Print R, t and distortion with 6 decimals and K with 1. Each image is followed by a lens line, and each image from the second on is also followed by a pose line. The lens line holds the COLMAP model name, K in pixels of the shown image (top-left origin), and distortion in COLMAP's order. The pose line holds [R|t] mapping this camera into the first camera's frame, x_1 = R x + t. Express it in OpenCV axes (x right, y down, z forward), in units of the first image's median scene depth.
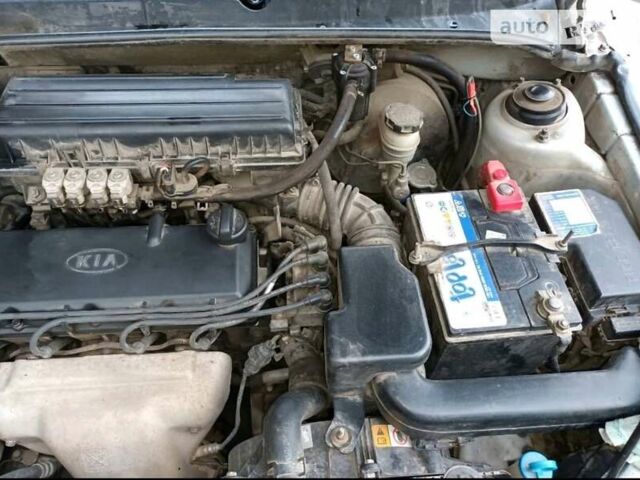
lens RADIAL K [[468.1, 0, 309.0], [0, 468.1, 241.6], [0, 0, 1]] dist [0.005240, 0.000965]
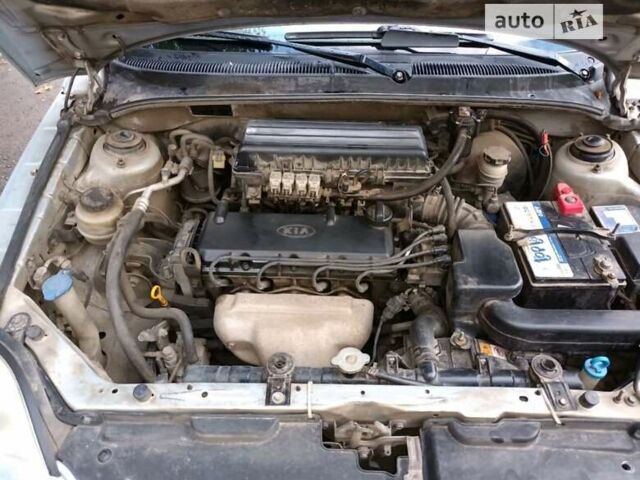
lens RADIAL K [[466.2, 0, 322.3], [0, 466.2, 250.0], [0, 0, 1]] dist [0.035119, -0.035467]
pose [[0.994499, 0.053439, -0.090091, -0.216076], [-0.067264, 0.985119, -0.158167, 0.332192], [0.080298, 0.163357, 0.983294, -0.488215]]
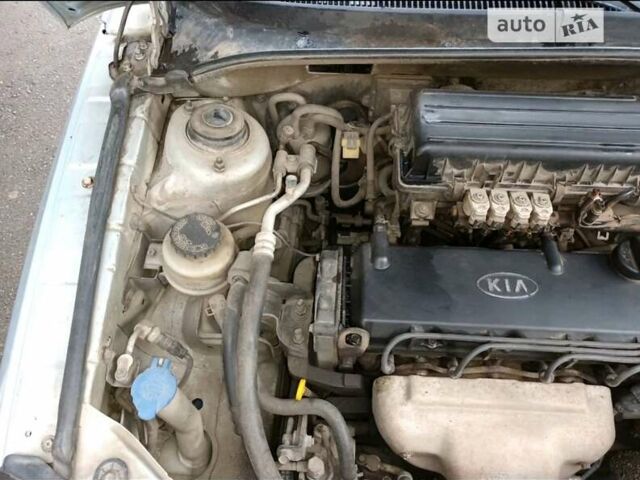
lens RADIAL K [[466.2, 0, 322.3], [0, 466.2, 250.0], [0, 0, 1]] dist [0.035119, -0.035467]
pose [[0.992700, 0.080095, -0.090177, -0.732896], [-0.076700, 0.996231, 0.040508, -0.041903], [0.093081, -0.033296, 0.995102, -0.013003]]
